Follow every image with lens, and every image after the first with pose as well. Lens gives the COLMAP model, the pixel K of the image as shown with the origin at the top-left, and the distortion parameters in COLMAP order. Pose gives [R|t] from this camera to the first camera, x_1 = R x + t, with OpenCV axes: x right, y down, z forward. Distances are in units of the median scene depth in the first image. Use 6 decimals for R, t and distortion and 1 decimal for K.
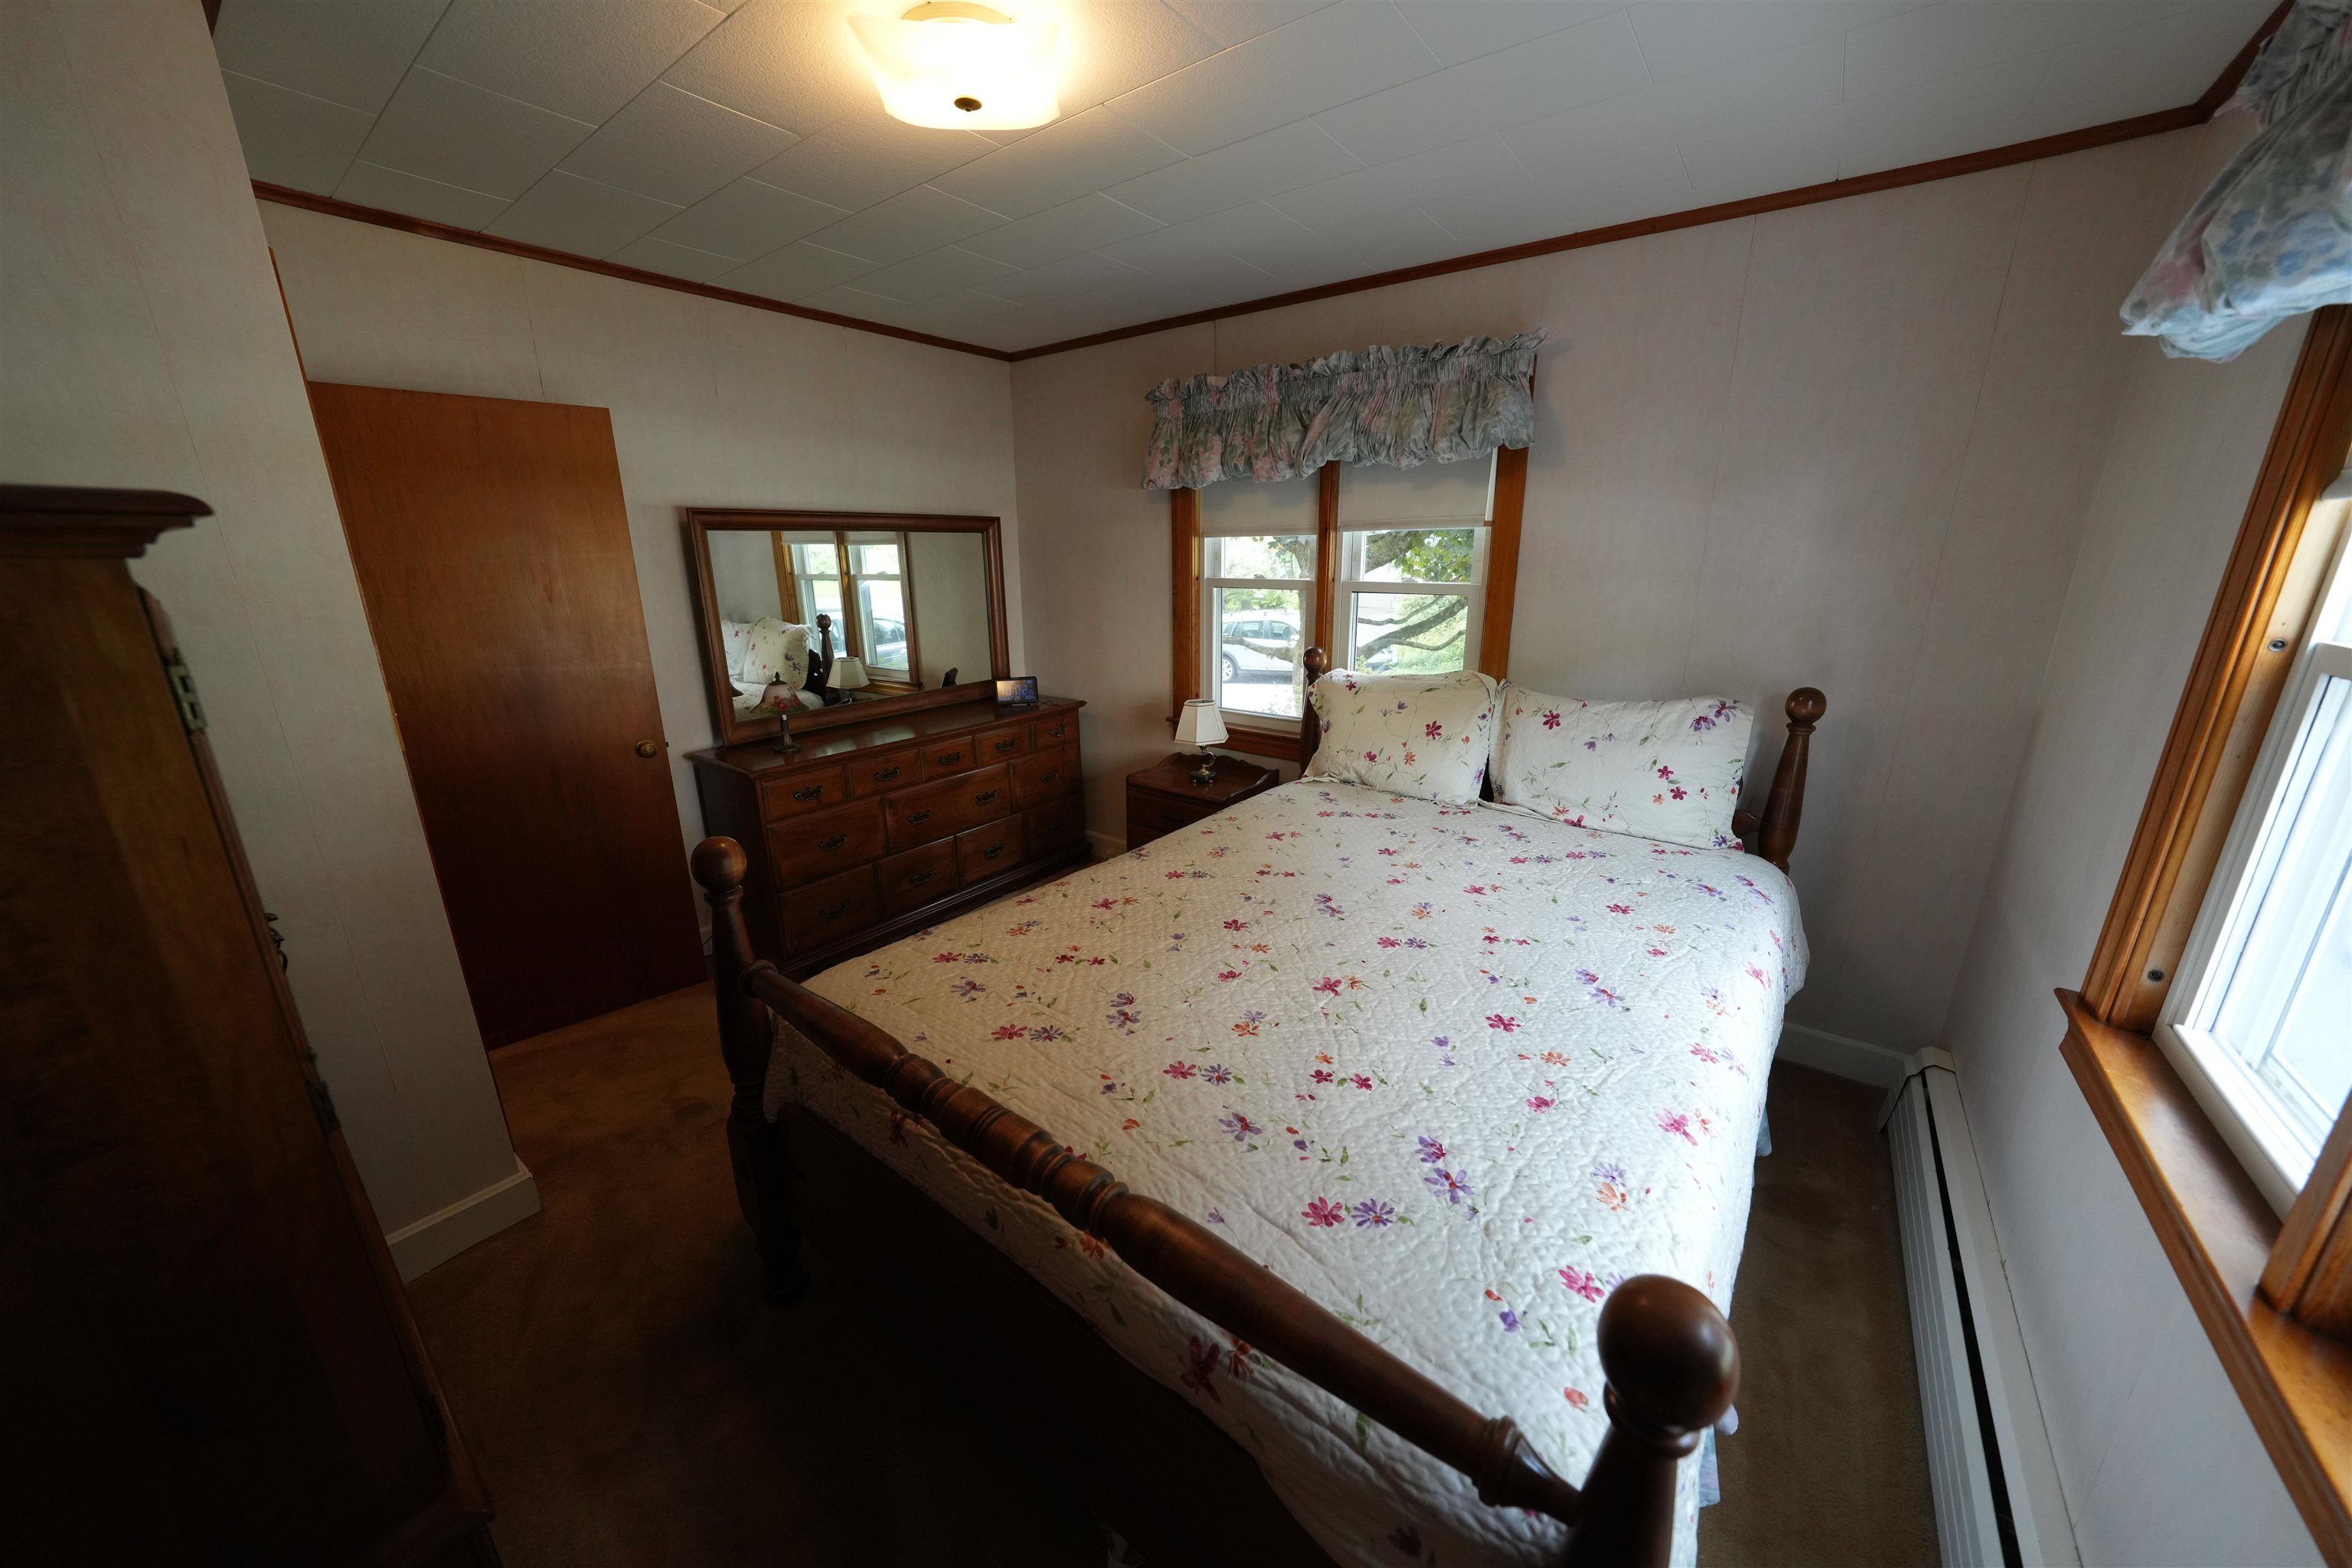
lens RADIAL K [[807.6, 0, 1186.0], [0, 807.6, 781.1], [0, 0, 1]] dist [-0.013558, -0.000045]
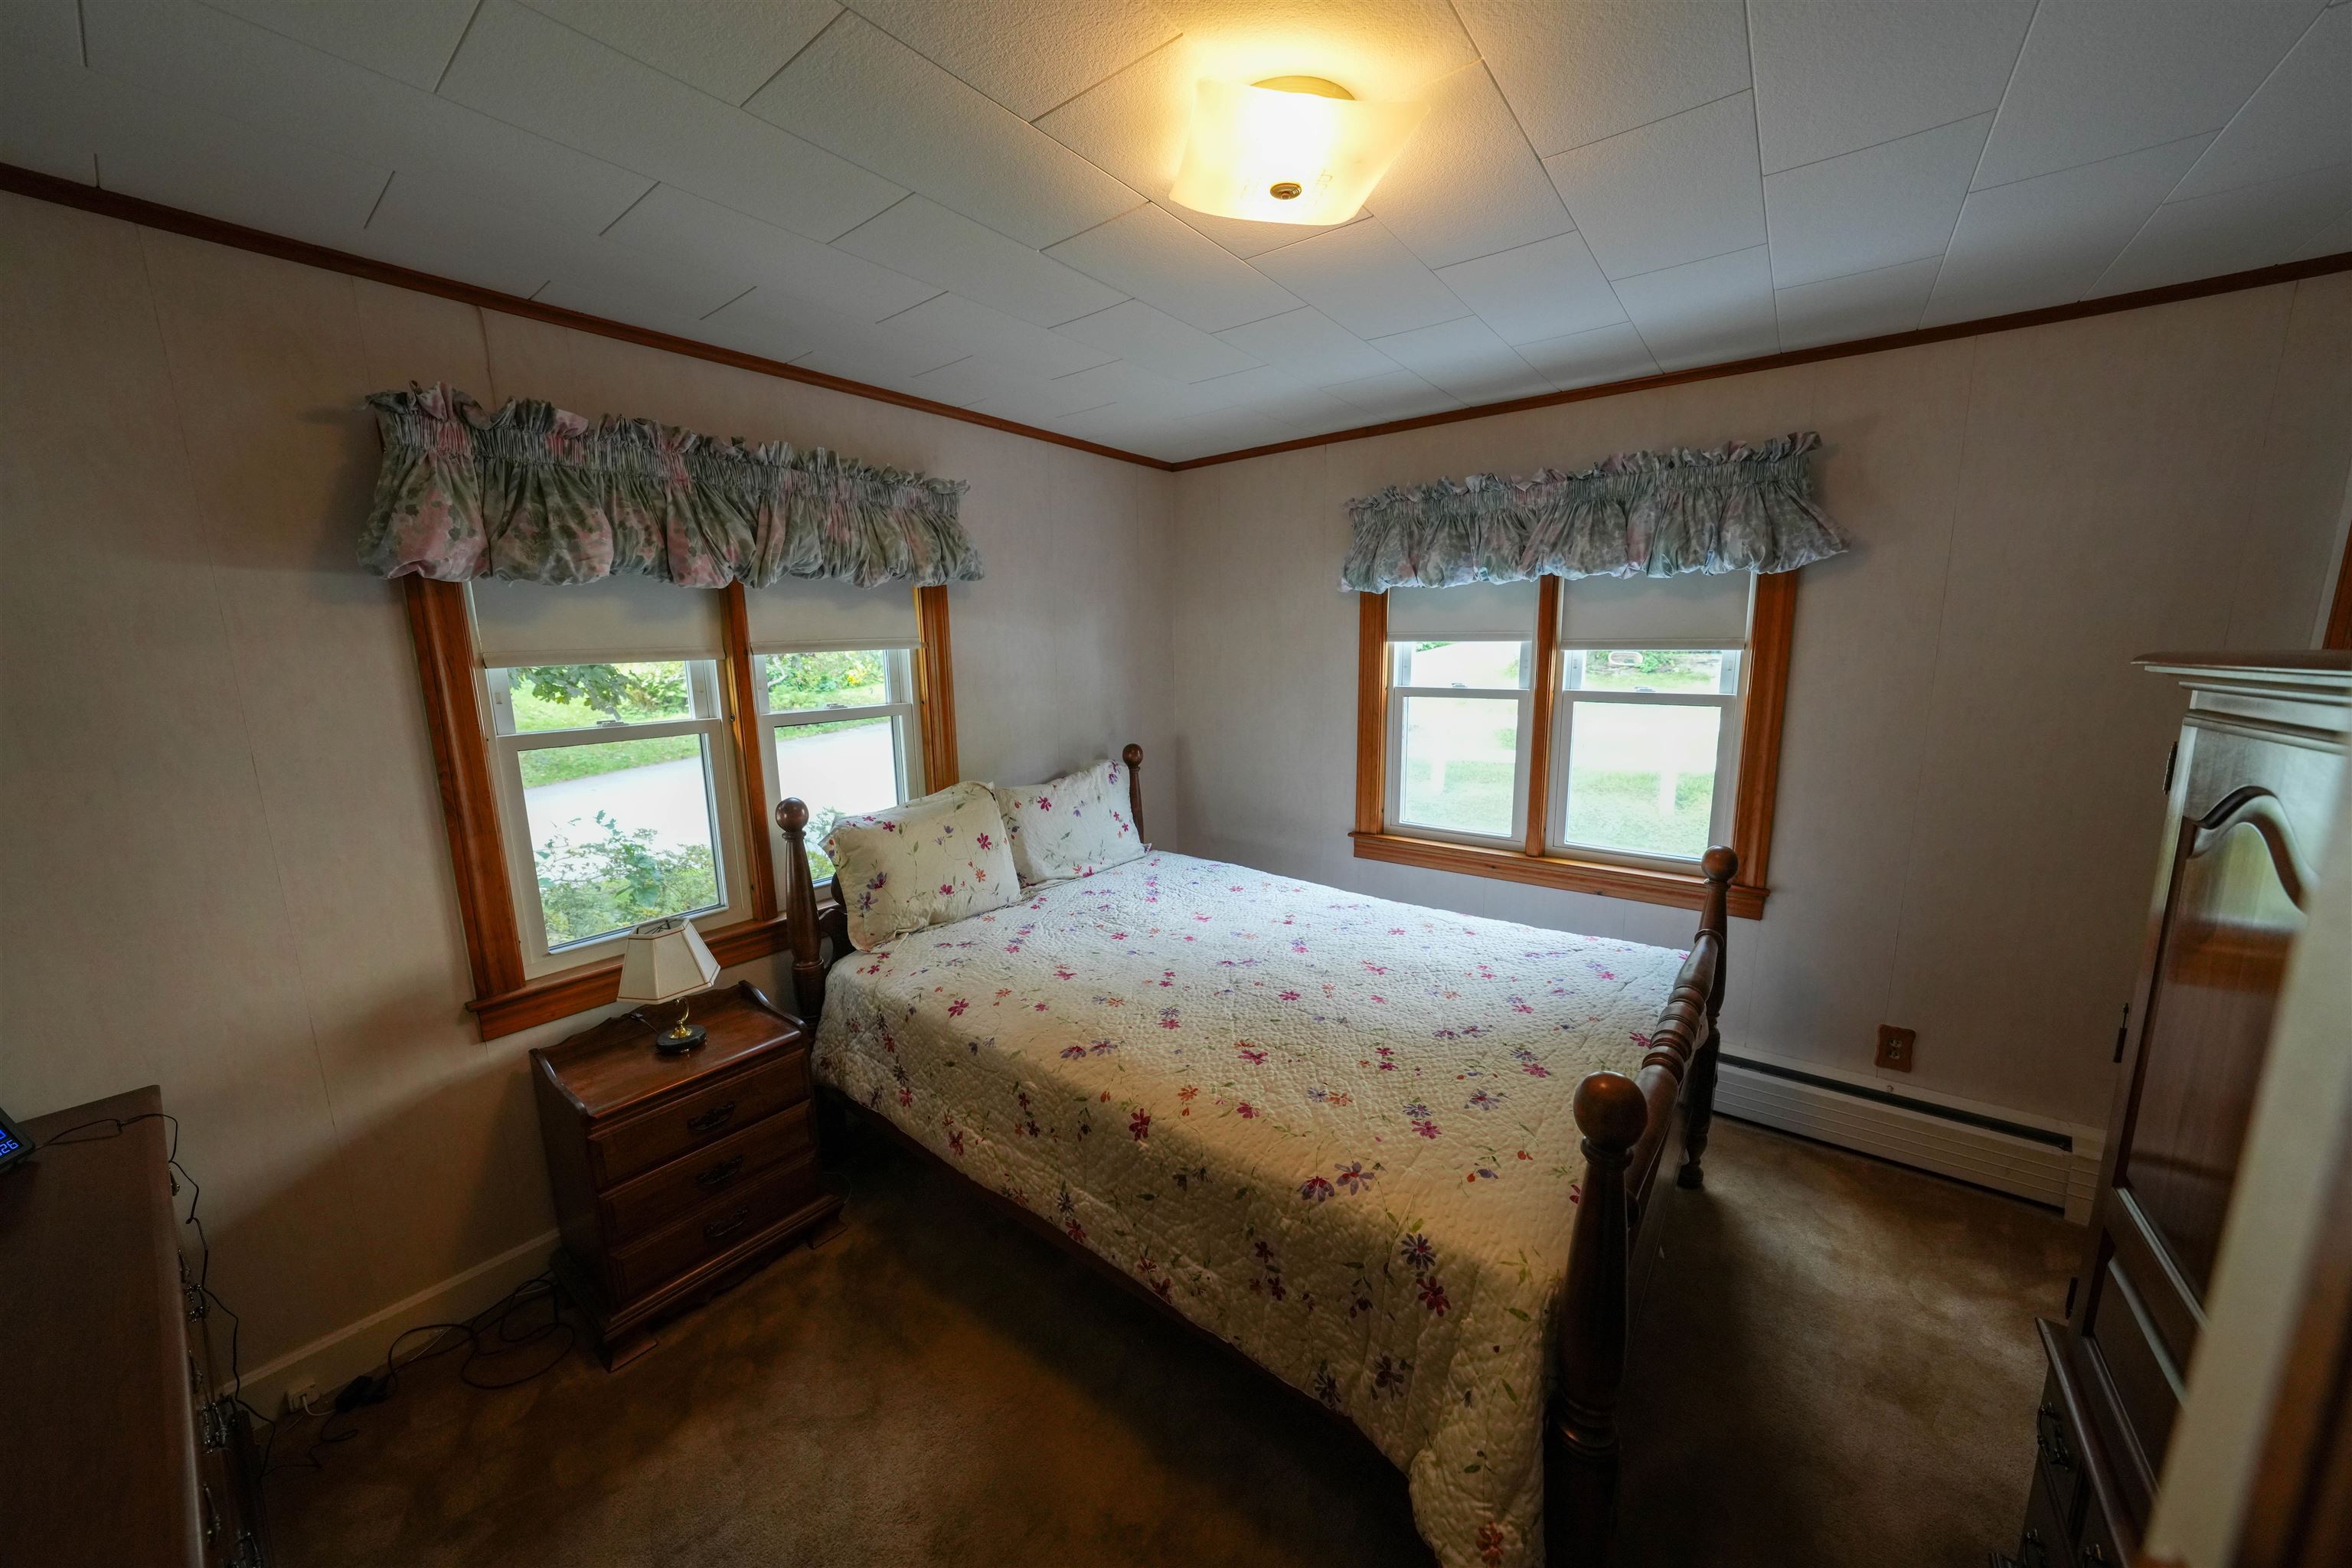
lens RADIAL K [[807.6, 0, 1180.0], [0, 807.6, 781.0], [0, 0, 1]] dist [-0.013558, -0.000045]
pose [[0.016172, -0.164281, 0.986281, -0.719056], [0.297983, 0.942379, 0.152082, -0.228471], [-0.954434, 0.291435, 0.064193, 0.713150]]
